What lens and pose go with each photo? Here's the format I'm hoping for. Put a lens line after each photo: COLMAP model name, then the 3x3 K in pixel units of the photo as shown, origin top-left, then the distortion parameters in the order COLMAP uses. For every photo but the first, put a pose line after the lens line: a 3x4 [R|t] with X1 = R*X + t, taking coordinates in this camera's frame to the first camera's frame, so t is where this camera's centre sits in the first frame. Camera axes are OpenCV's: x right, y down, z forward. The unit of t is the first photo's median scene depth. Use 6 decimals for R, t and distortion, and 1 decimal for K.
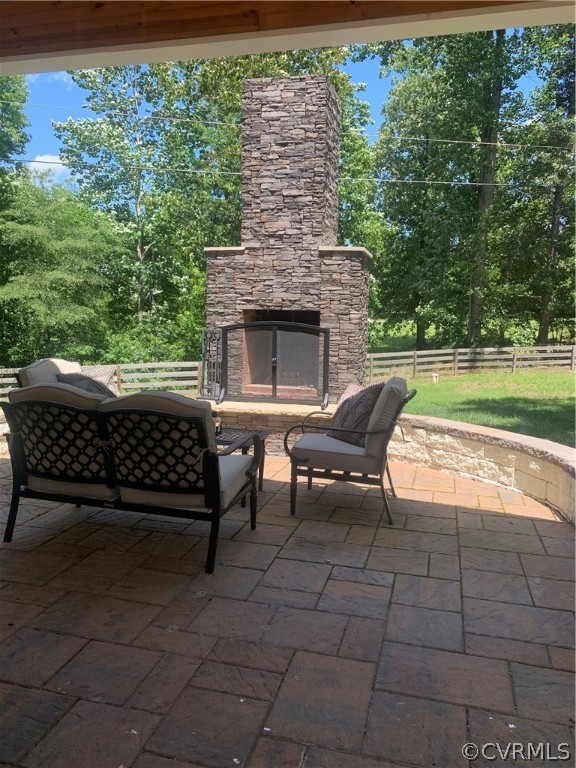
lens RADIAL K [[587.1, 0, 292.2], [0, 587.1, 387.9], [0, 0, 1]] dist [0.045528, -0.005419]
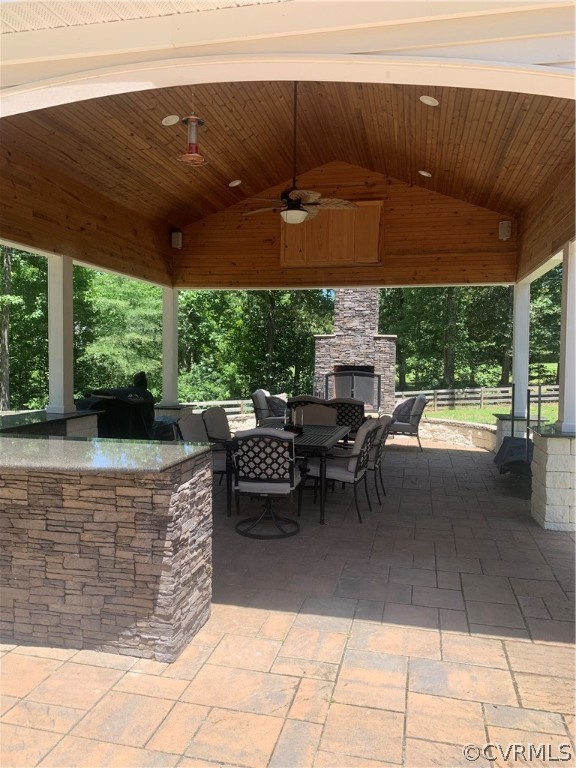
lens RADIAL K [[587.1, 0, 282.9], [0, 587.1, 382.1], [0, 0, 1]] dist [0.045528, -0.005419]
pose [[0.999667, -0.007832, 0.024593, -0.305260], [0.009963, 0.996089, -0.087788, 0.093319], [-0.023810, 0.088003, 0.995836, -0.955276]]
